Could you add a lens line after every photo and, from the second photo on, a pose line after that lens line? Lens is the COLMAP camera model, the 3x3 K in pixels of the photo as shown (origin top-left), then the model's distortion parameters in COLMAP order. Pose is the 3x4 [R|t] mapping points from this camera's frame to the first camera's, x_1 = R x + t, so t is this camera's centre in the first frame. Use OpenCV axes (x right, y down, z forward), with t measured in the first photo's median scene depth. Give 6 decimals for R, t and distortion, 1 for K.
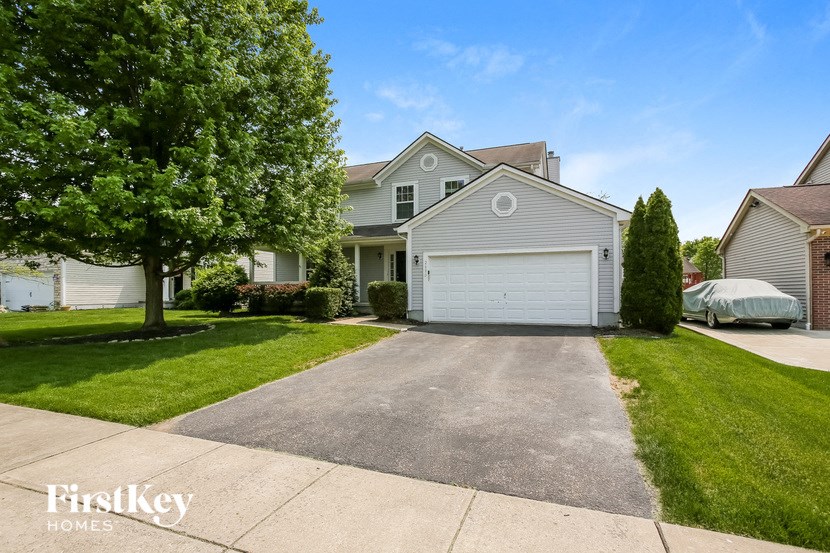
lens RADIAL K [[399.9, 0, 413.5], [0, 399.9, 278.8], [0, 0, 1]] dist [-0.024007, 0.003569]
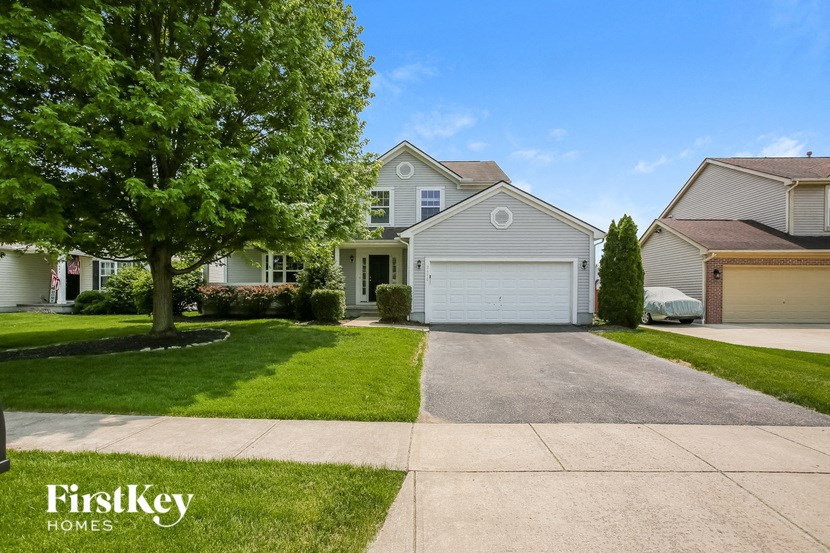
lens RADIAL K [[399.9, 0, 410.1], [0, 399.9, 294.8], [0, 0, 1]] dist [-0.024007, 0.003569]
pose [[0.944445, 0.007966, 0.328574, -0.423489], [-0.017143, 0.999539, 0.025044, 0.008096], [-0.328223, -0.029285, 0.944146, 0.013437]]
